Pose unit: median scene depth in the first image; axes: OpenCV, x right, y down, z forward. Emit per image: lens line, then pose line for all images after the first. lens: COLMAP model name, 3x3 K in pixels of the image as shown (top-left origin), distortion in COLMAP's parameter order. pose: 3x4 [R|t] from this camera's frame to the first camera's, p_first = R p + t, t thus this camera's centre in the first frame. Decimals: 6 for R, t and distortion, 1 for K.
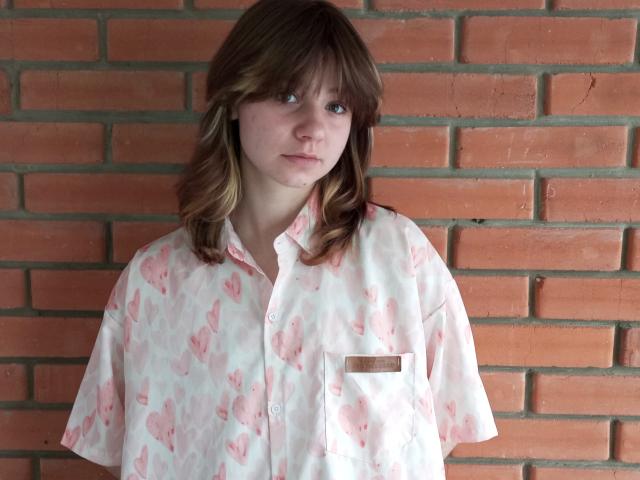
lens RADIAL K [[773.9, 0, 305.5], [0, 773.9, 236.9], [0, 0, 1]] dist [0.040137, 0.000000]
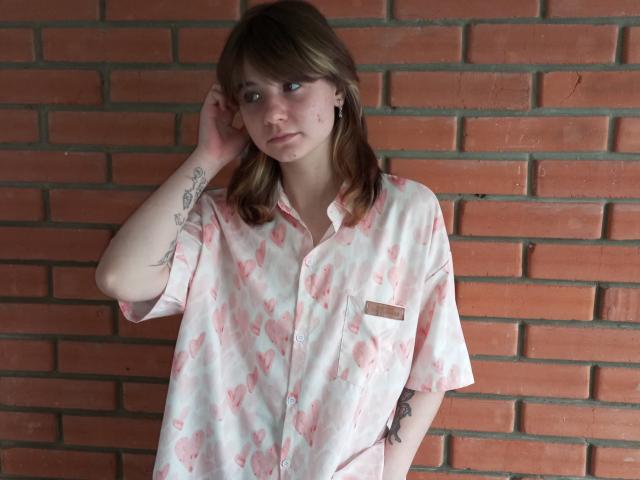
lens RADIAL K [[773.9, 0, 302.4], [0, 773.9, 246.2], [0, 0, 1]] dist [0.040137, 0.000000]
pose [[0.995036, 0.019415, -0.097608, 0.068679], [-0.016128, 0.999280, 0.034353, 0.020865], [0.098204, -0.032608, 0.994632, -0.222279]]
